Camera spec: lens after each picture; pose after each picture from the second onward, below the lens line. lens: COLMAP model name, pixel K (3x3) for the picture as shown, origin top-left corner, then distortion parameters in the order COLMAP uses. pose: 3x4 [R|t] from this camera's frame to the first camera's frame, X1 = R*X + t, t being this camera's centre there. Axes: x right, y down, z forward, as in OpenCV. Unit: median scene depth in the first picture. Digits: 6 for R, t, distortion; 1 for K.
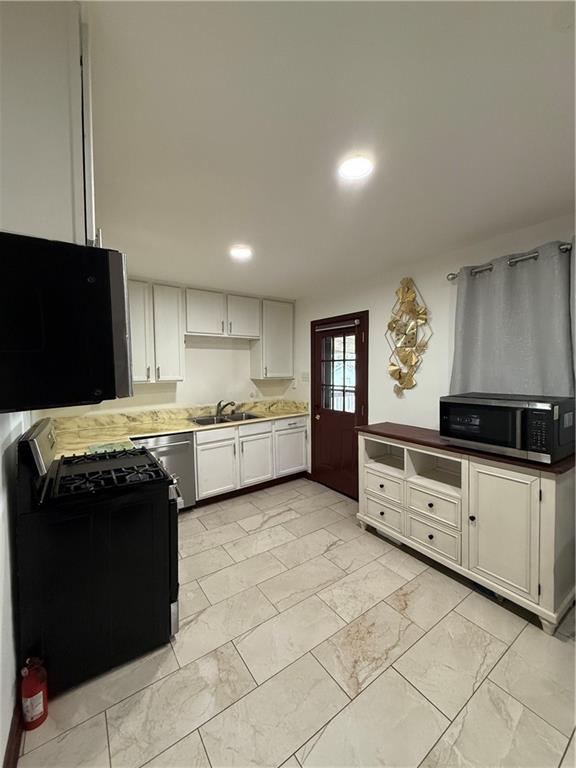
lens RADIAL K [[306.5, 0, 288.1], [0, 306.5, 379.8], [0, 0, 1]] dist [-0.000182, -0.000203]
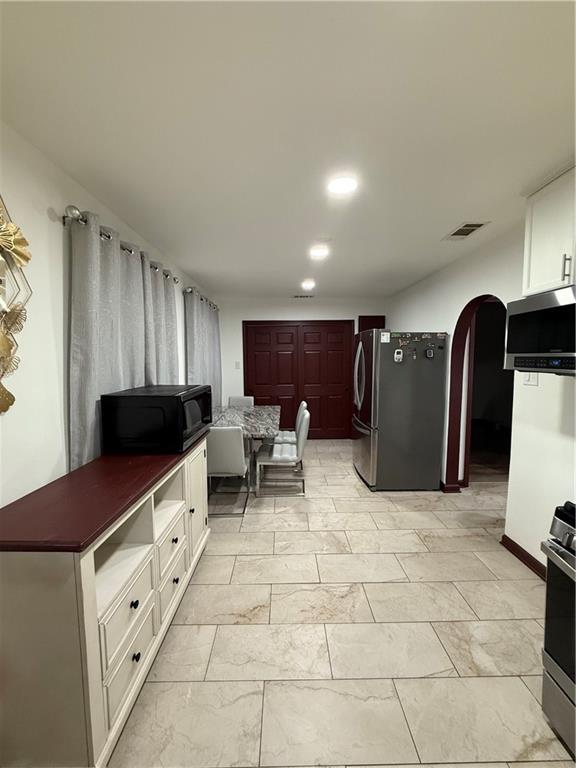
lens RADIAL K [[306.5, 0, 286.0], [0, 306.5, 381.7], [0, 0, 1]] dist [-0.000182, -0.000203]
pose [[-0.823787, -0.025205, 0.566338, -0.231942], [0.040864, 0.993772, 0.103668, -0.068169], [-0.565424, 0.108543, -0.817627, 1.759543]]
